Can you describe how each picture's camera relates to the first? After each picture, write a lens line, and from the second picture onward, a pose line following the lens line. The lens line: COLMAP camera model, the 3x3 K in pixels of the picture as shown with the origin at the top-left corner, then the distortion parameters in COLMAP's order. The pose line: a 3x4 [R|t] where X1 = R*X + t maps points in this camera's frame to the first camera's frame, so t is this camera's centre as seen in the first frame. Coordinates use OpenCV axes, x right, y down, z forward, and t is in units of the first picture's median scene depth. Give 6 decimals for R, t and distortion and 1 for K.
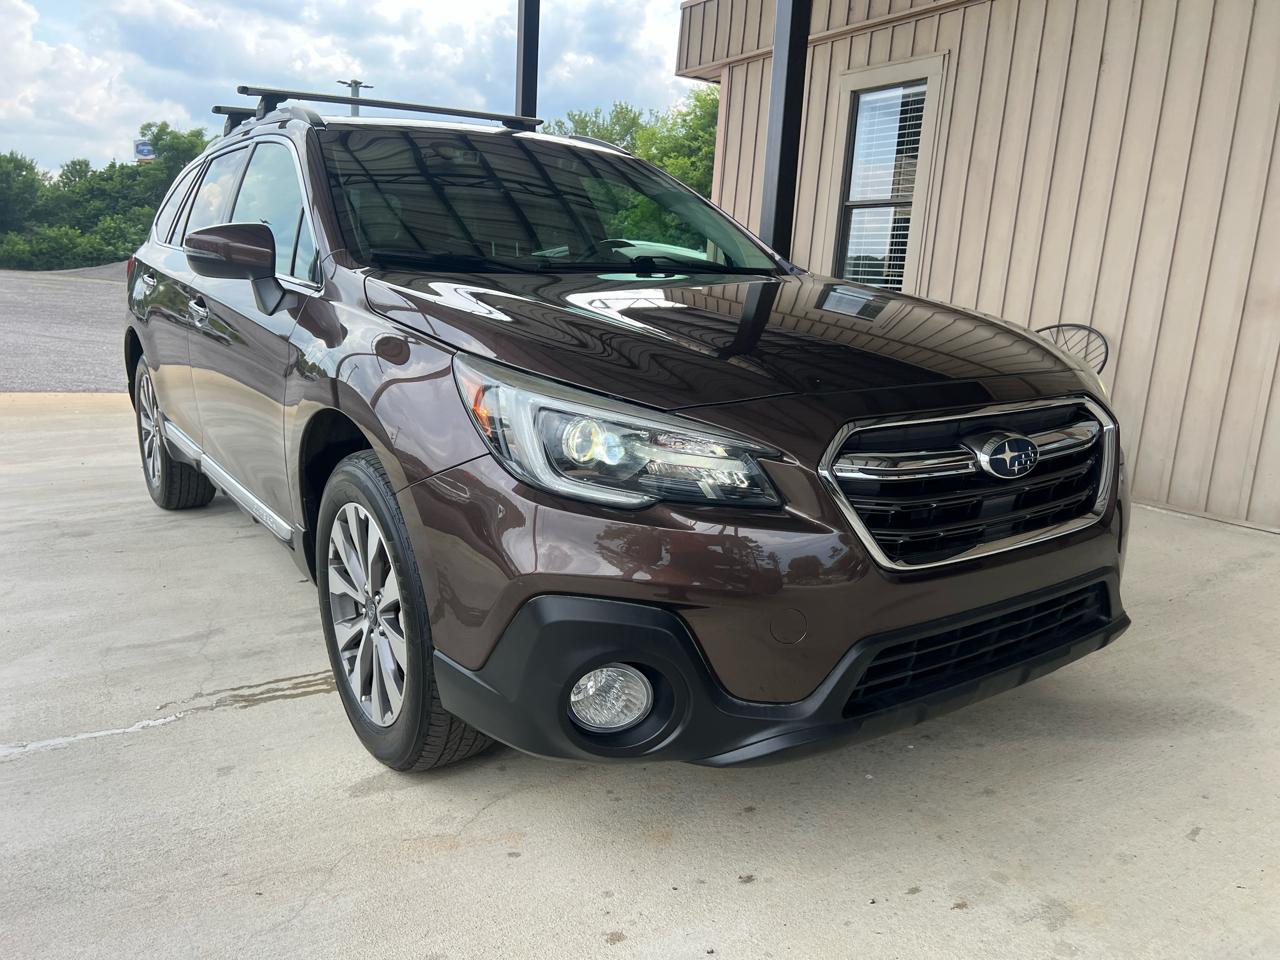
lens RADIAL K [[965.0, 0, 651.1], [0, 965.0, 481.1], [0, 0, 1]] dist [0.054525, -0.064994]
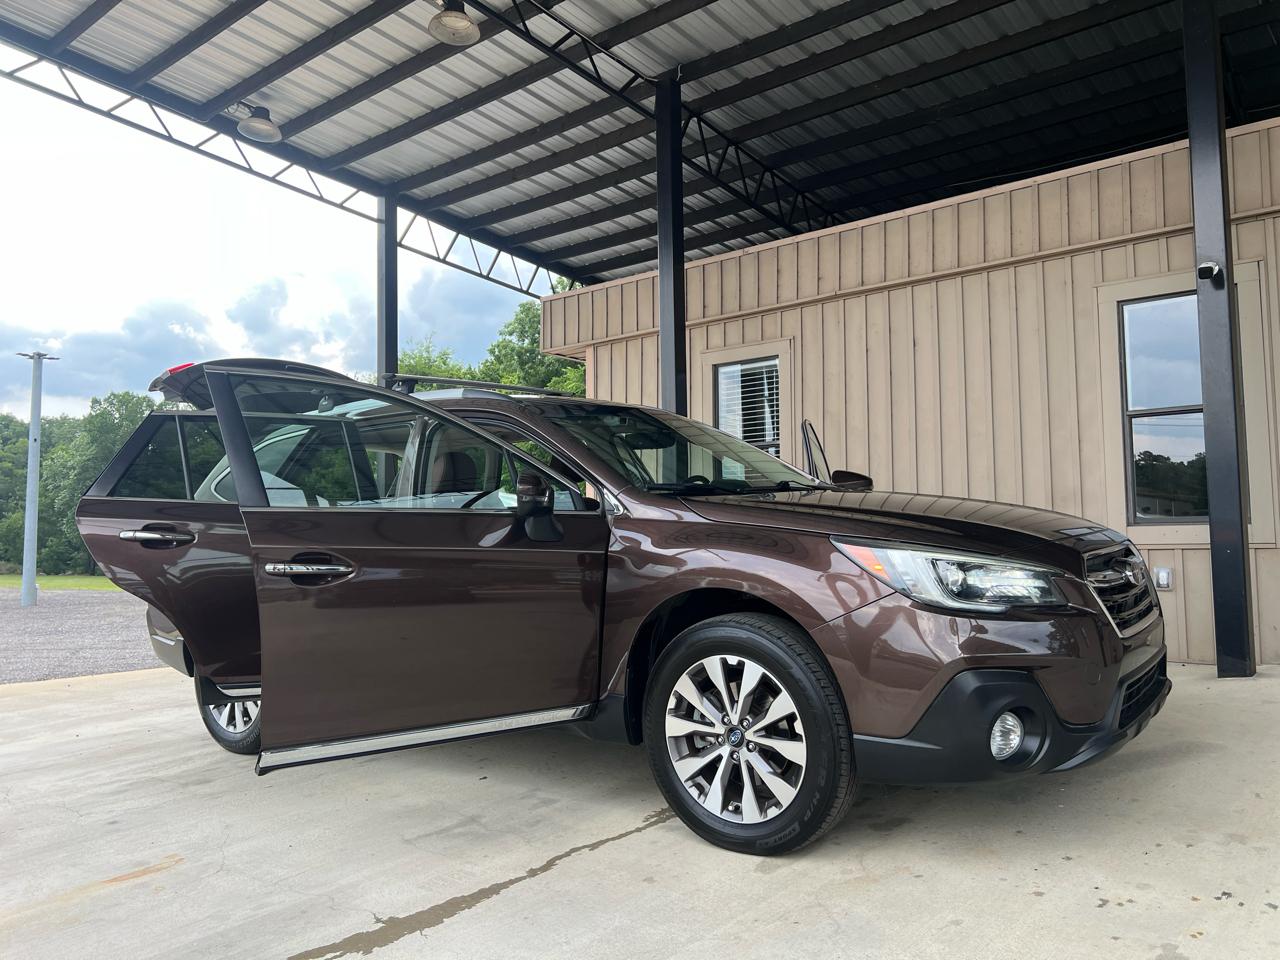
lens RADIAL K [[965.0, 0, 647.6], [0, 965.0, 480.8], [0, 0, 1]] dist [0.054525, -0.064994]
pose [[0.947967, -0.052323, 0.314040, -0.831857], [0.129348, 0.964620, -0.229735, 0.085343], [-0.290909, 0.258402, 0.921195, -0.324014]]
